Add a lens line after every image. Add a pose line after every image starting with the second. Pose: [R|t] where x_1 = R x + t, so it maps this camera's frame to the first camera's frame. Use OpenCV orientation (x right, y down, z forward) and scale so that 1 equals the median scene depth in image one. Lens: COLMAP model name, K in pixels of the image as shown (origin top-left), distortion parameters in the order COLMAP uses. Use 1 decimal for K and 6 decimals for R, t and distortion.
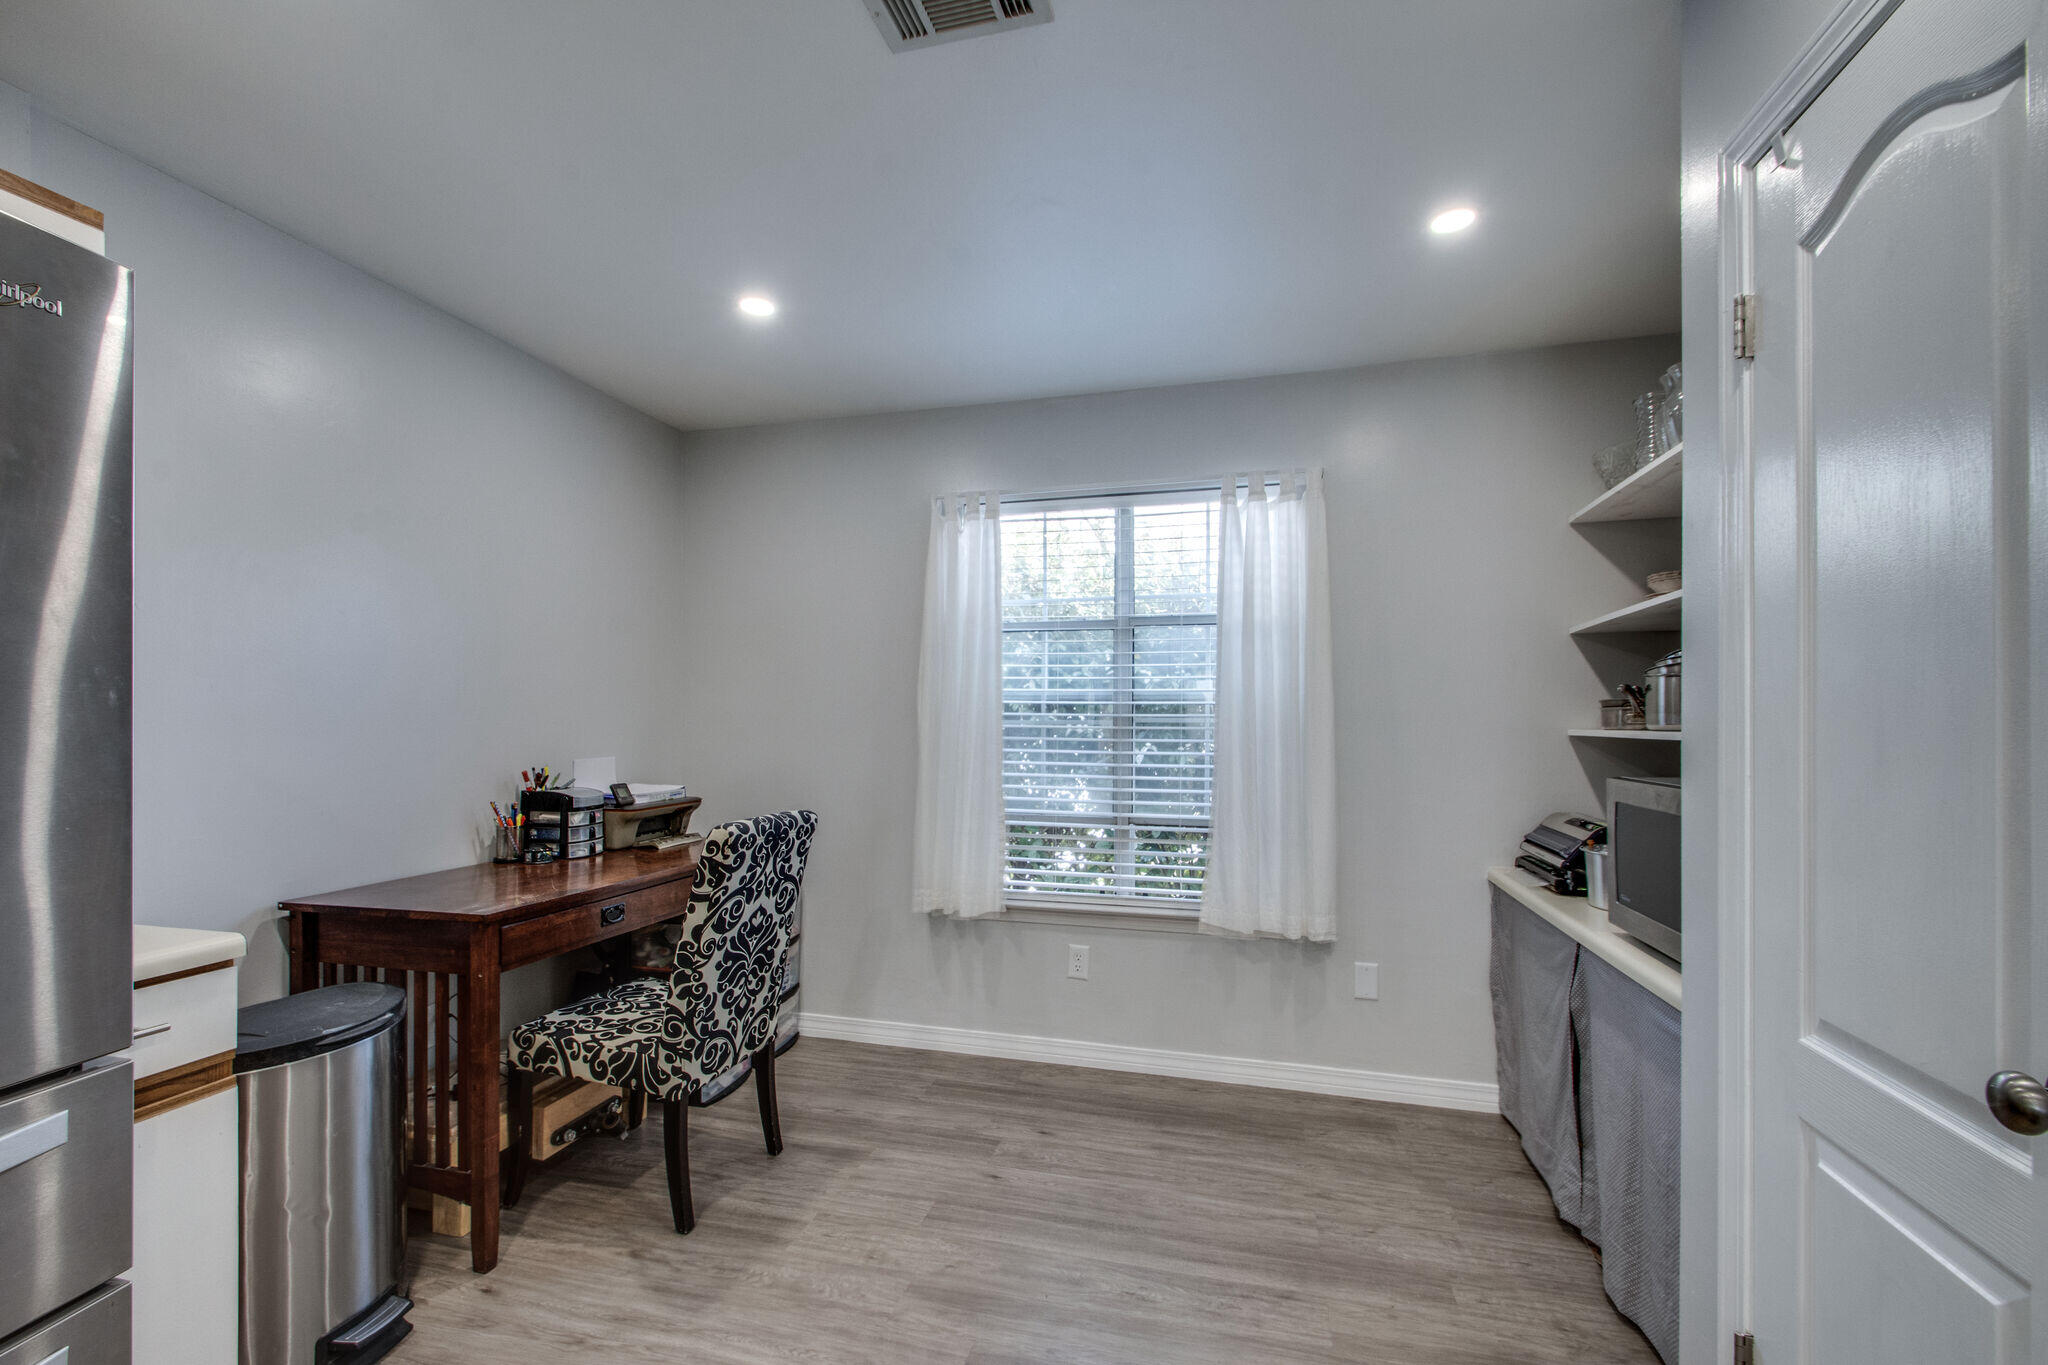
lens RADIAL K [[953.6, 0, 951.9], [0, 953.6, 716.1], [0, 0, 1]] dist [0.021626, -0.008751]
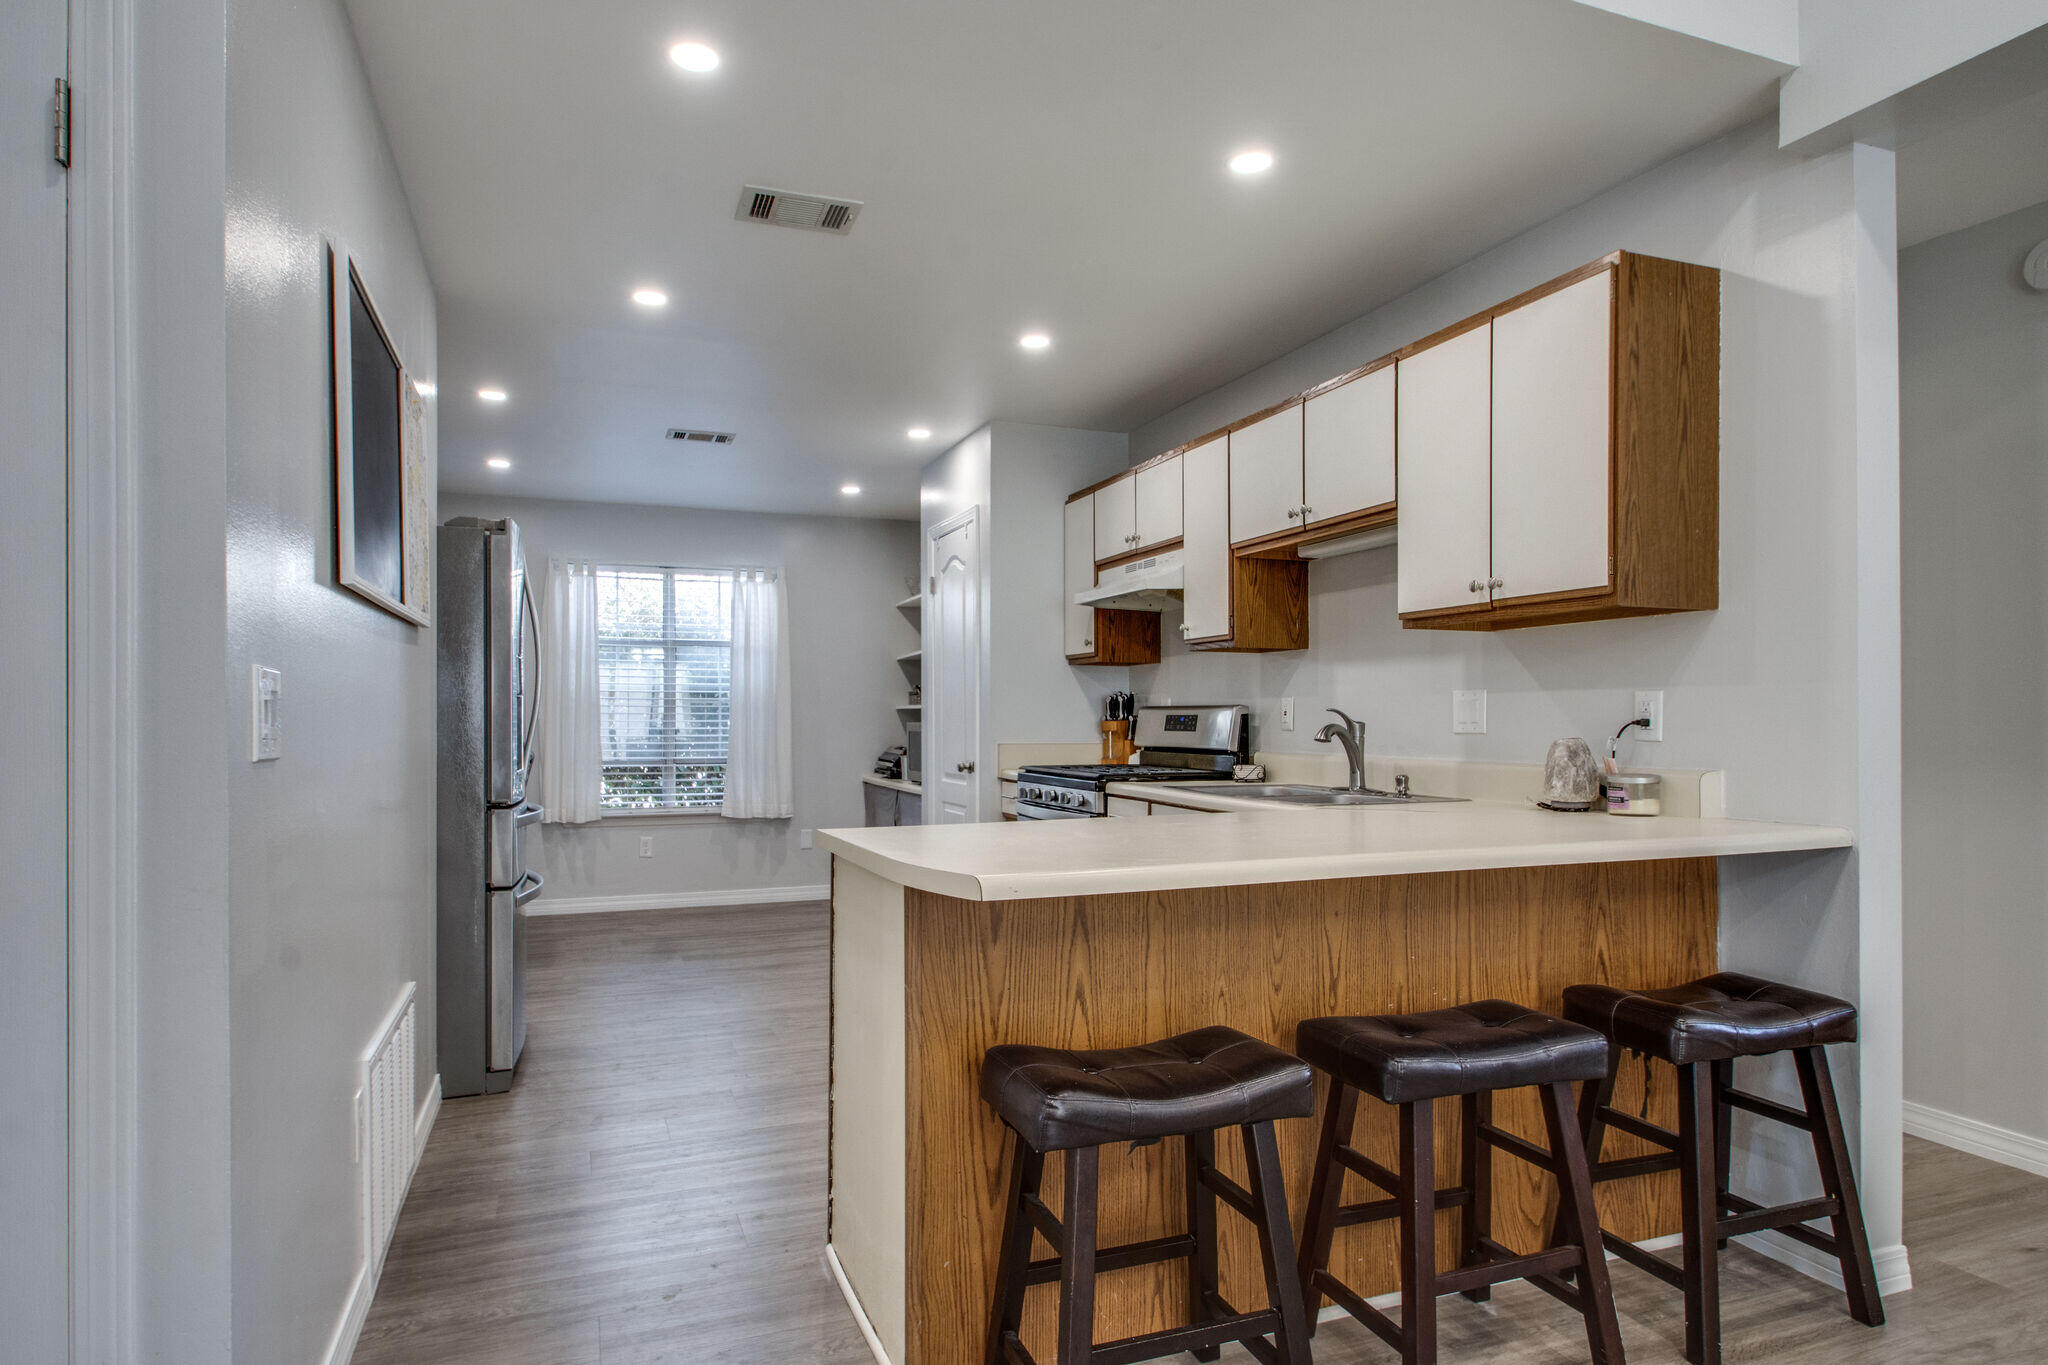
lens RADIAL K [[1166.0, 0, 1021.4], [0, 1166.0, 720.6], [0, 0, 1]] dist [-0.001583, -0.001244]
pose [[0.794270, -0.006206, 0.607534, -0.692539], [-0.000822, 0.999936, 0.011289, 0.017203], [-0.607565, -0.009466, 0.794214, -1.196696]]
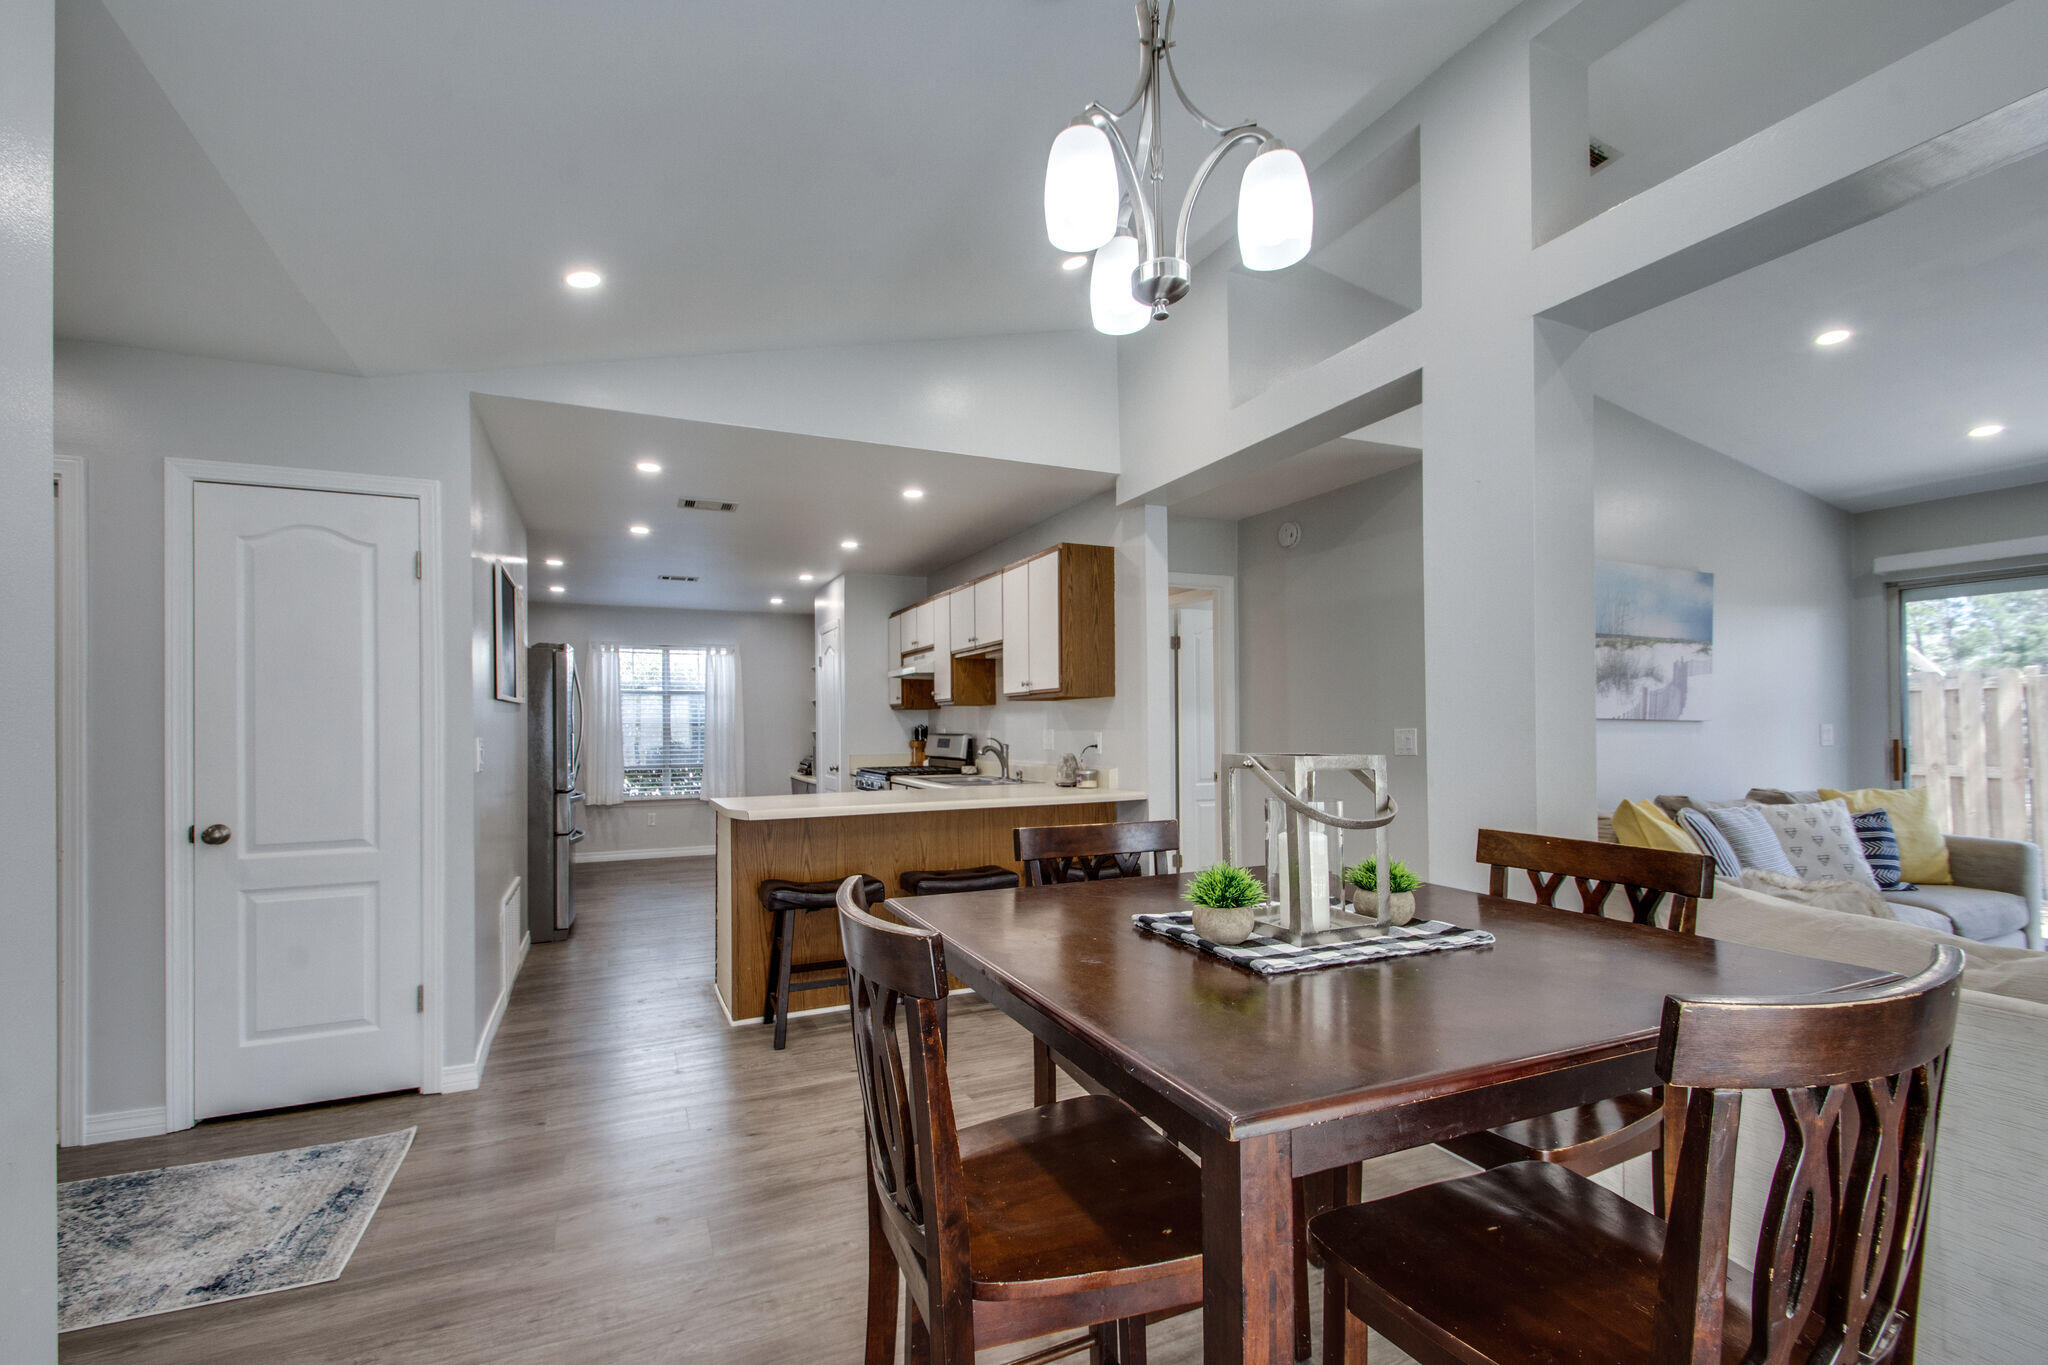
lens RADIAL K [[896.7, 0, 1018.0], [0, 896.7, 723.1], [0, 0, 1]] dist [0.016562, -0.007979]
pose [[0.758574, -0.007419, 0.651544, -0.872141], [0.006000, 0.999972, 0.004401, -0.020763], [-0.651559, 0.000571, 0.758598, -1.887435]]
